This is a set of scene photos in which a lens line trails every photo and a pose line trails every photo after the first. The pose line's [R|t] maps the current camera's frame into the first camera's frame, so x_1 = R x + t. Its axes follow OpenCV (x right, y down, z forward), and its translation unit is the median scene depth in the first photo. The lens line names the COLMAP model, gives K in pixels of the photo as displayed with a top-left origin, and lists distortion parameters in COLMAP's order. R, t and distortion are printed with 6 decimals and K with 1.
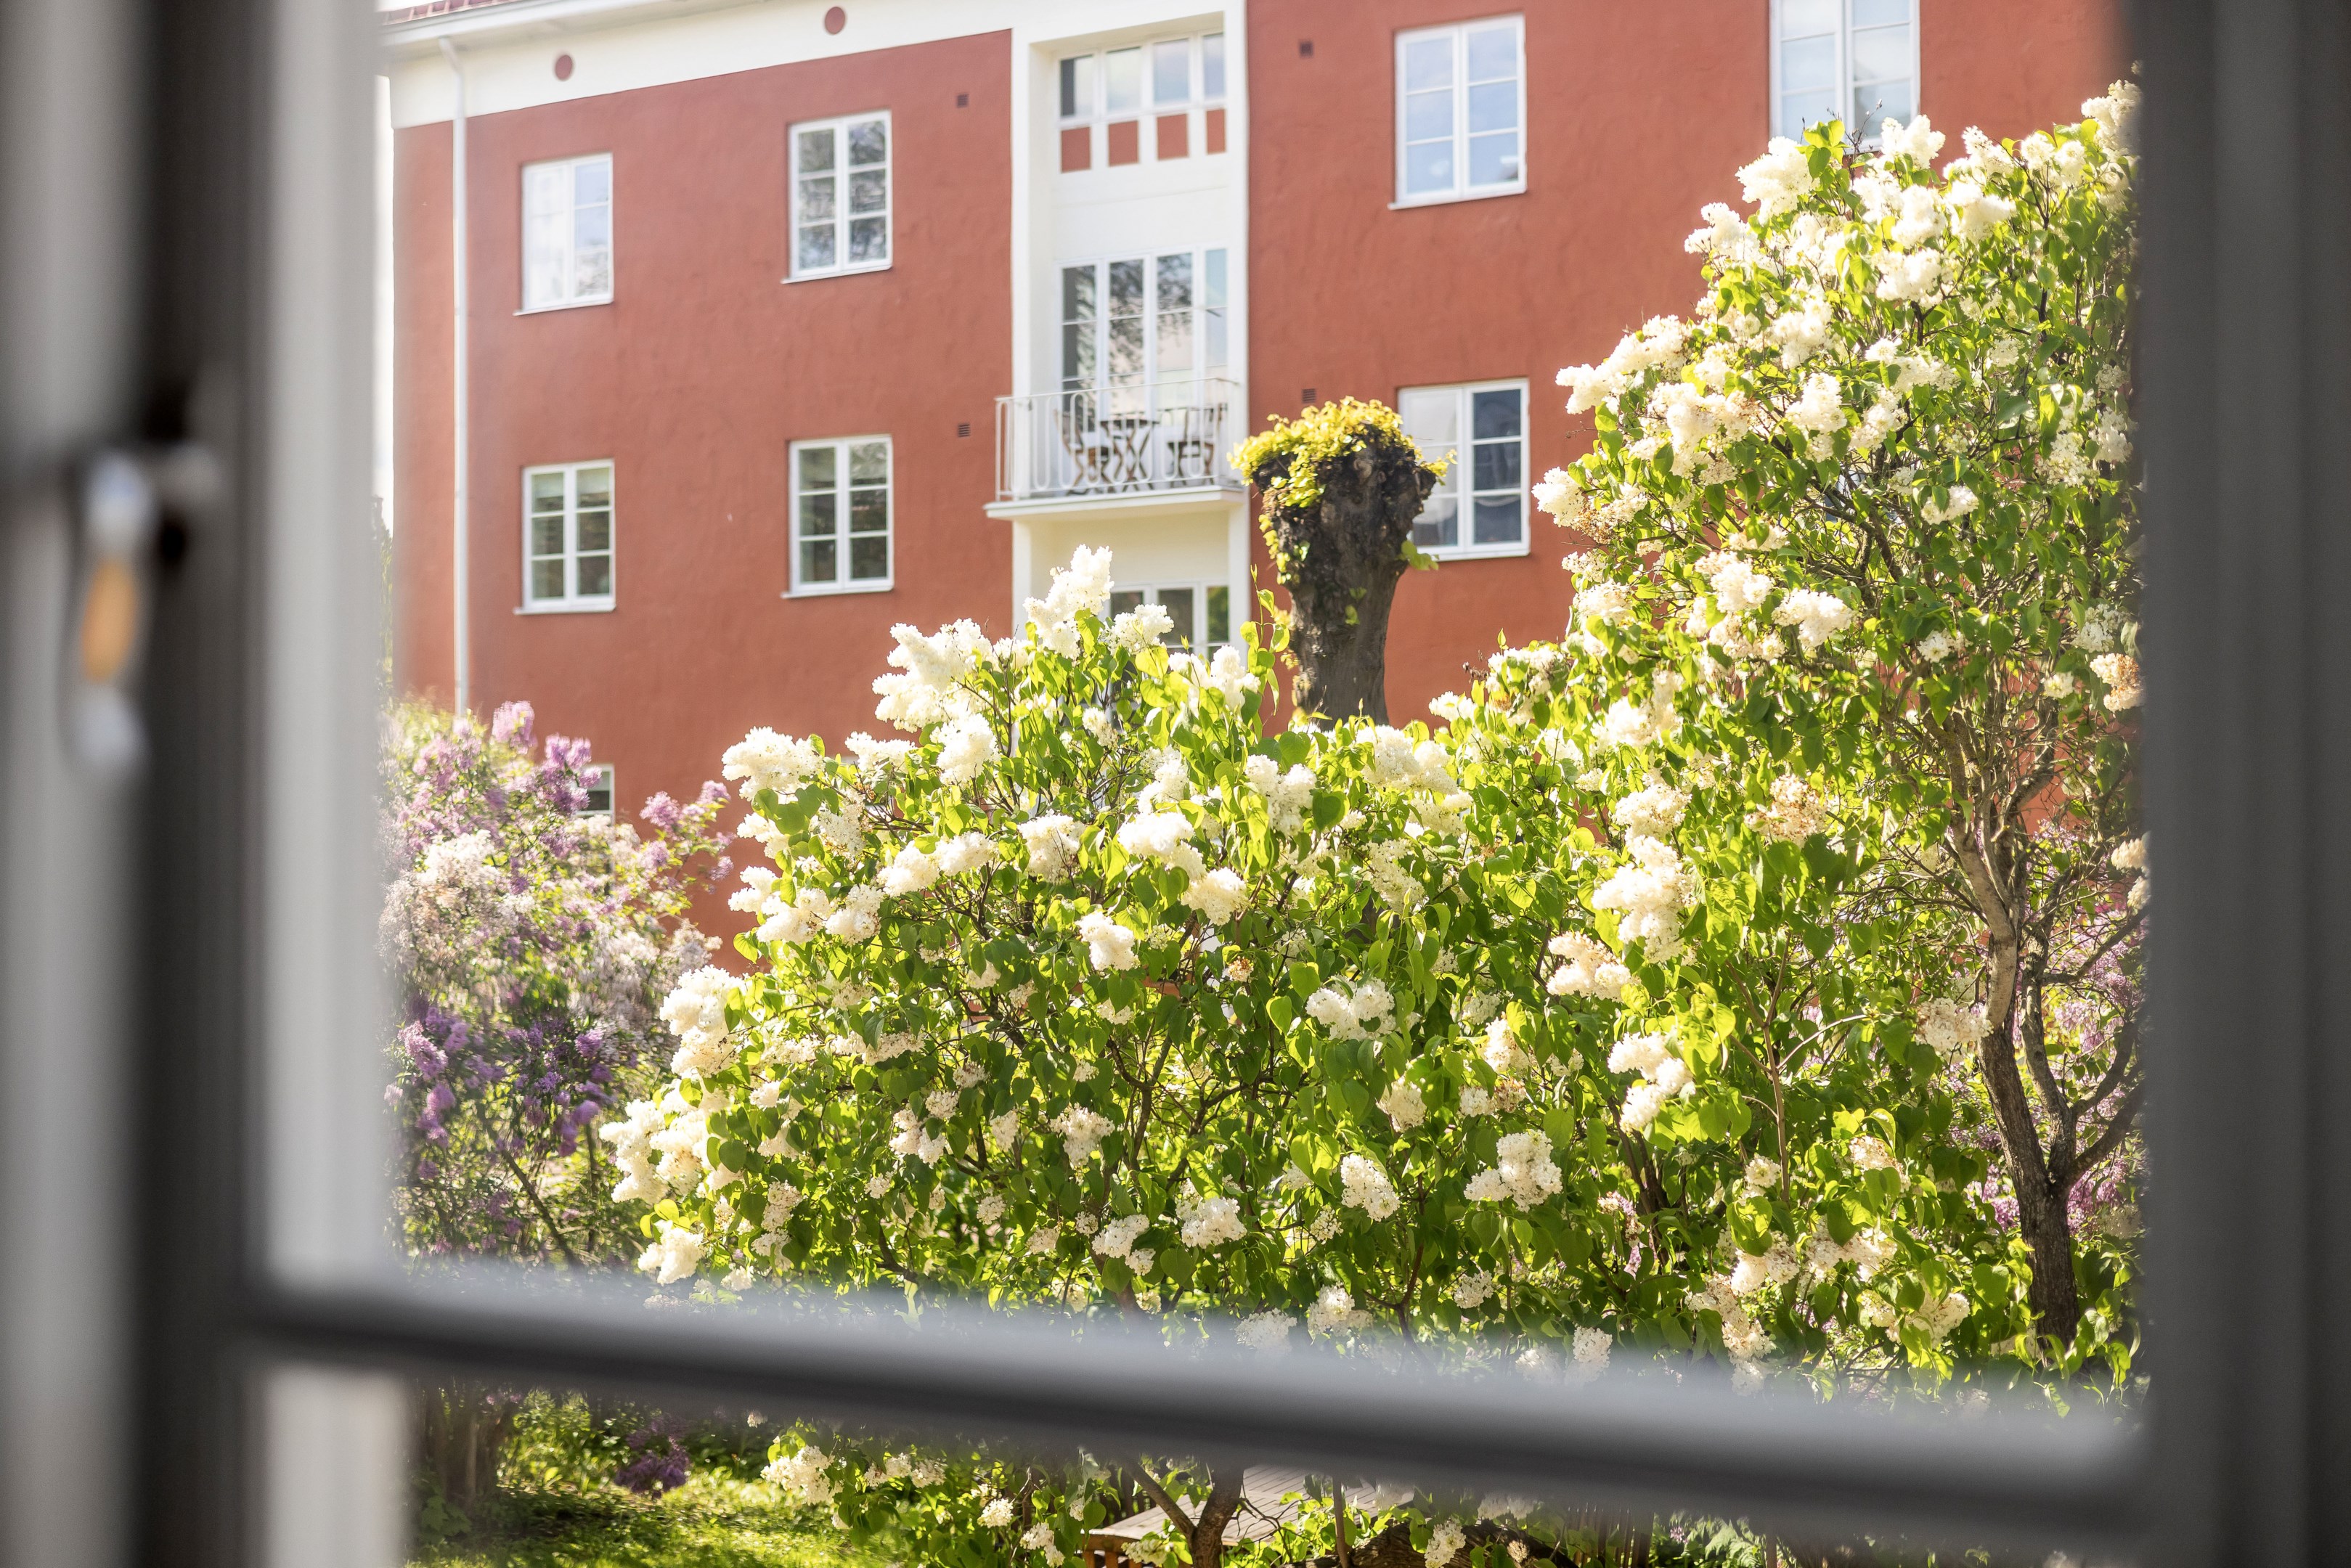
lens RADIAL K [[3348.7, 0, 1175.5], [0, 3348.7, 784.0], [0, 0, 1]] dist [-0.002359, 0.068620]
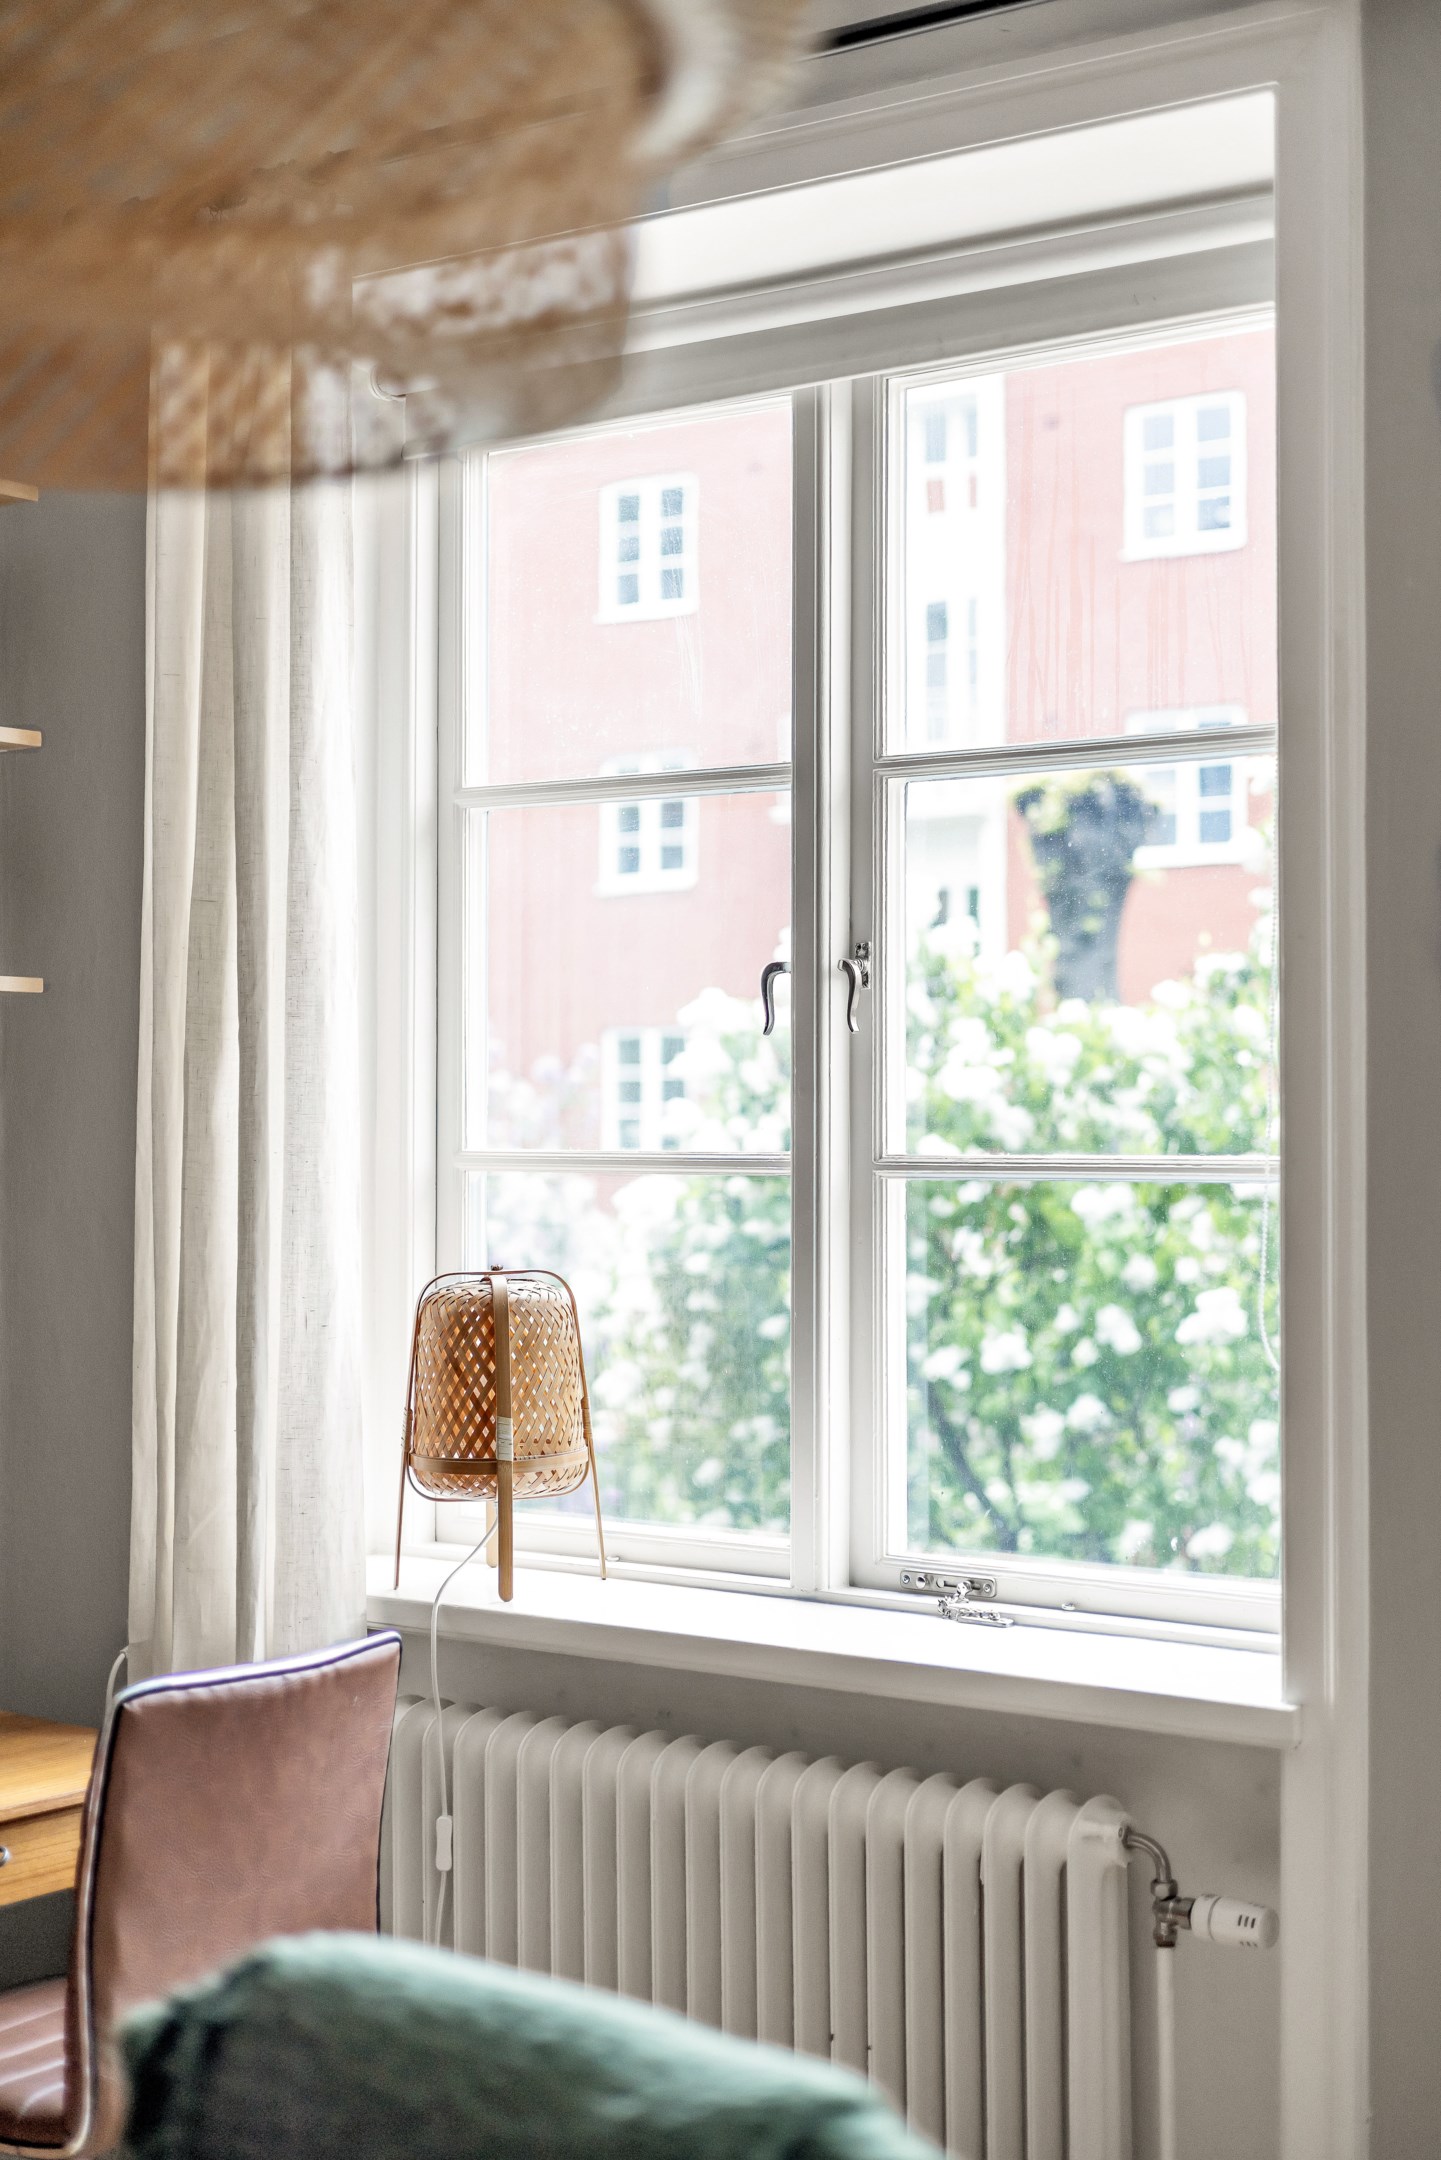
lens RADIAL K [[3042.6, 0, 757.2], [0, 3042.6, 1081.9], [0, 0, 1]] dist [-0.013487, 0.070572]
pose [[0.998586, 0.003489, -0.053054, -0.022761], [-0.003010, 0.999954, 0.009095, 0.001719], [0.053083, -0.008922, 0.998550, -0.274243]]
